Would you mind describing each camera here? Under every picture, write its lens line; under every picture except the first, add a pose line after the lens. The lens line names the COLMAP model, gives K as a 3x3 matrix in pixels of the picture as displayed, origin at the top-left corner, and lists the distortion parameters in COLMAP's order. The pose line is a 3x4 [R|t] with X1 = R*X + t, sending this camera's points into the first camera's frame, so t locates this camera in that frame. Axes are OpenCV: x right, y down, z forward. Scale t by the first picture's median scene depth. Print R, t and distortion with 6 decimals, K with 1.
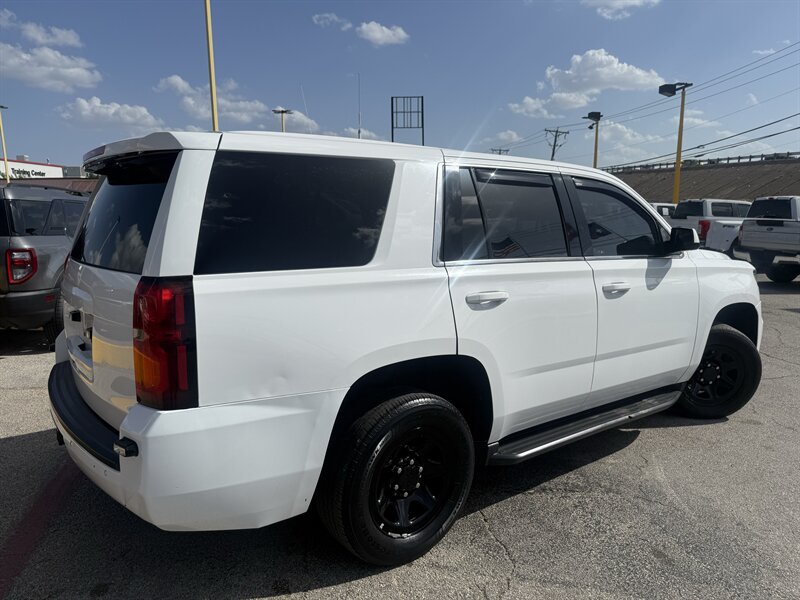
lens RADIAL K [[570.6, 0, 400.0], [0, 570.6, 300.0], [0, 0, 1]] dist [0.044367, -0.053824]
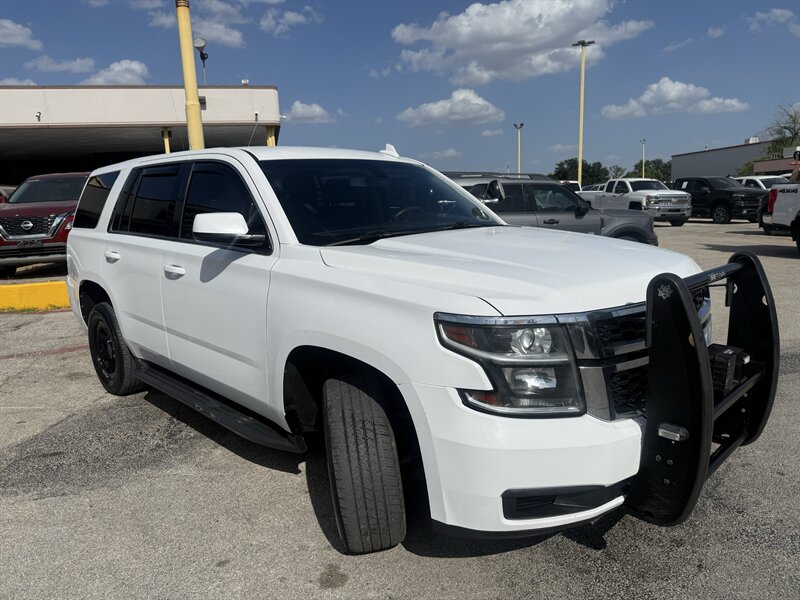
lens RADIAL K [[584.5, 0, 424.3], [0, 584.5, 300.0], [0, 0, 1]] dist [-0.007520, 0.003069]
pose [[0.125555, 0.165370, -0.978207, 0.076518], [-0.116262, 0.981668, 0.151033, -0.009346], [0.985251, 0.094765, 0.142479, 0.067437]]
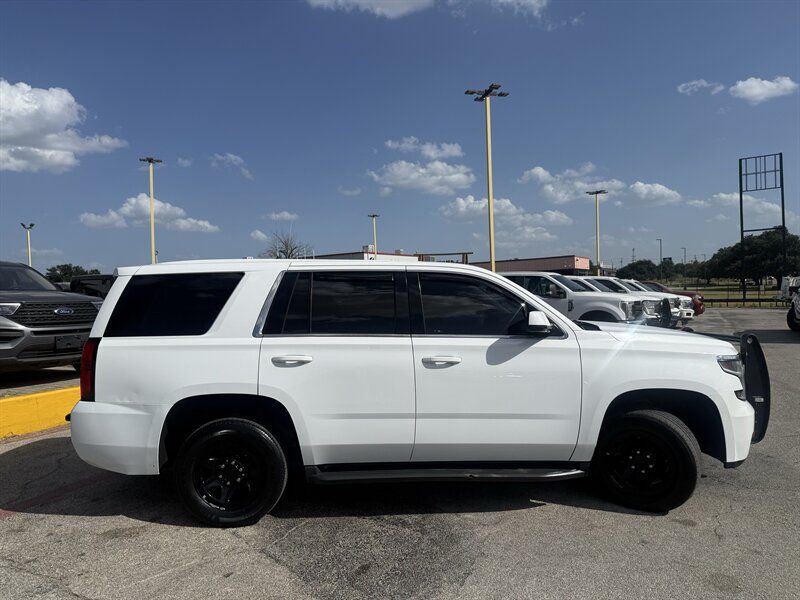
lens RADIAL K [[561.2, 0, 402.3], [0, 561.2, 301.6], [0, 0, 1]] dist [0.072956, -0.090955]
pose [[0.824888, -0.009161, -0.565222, 0.051006], [-0.063591, 0.992019, -0.108883, -0.000489], [0.561708, 0.125759, 0.817722, -0.002241]]
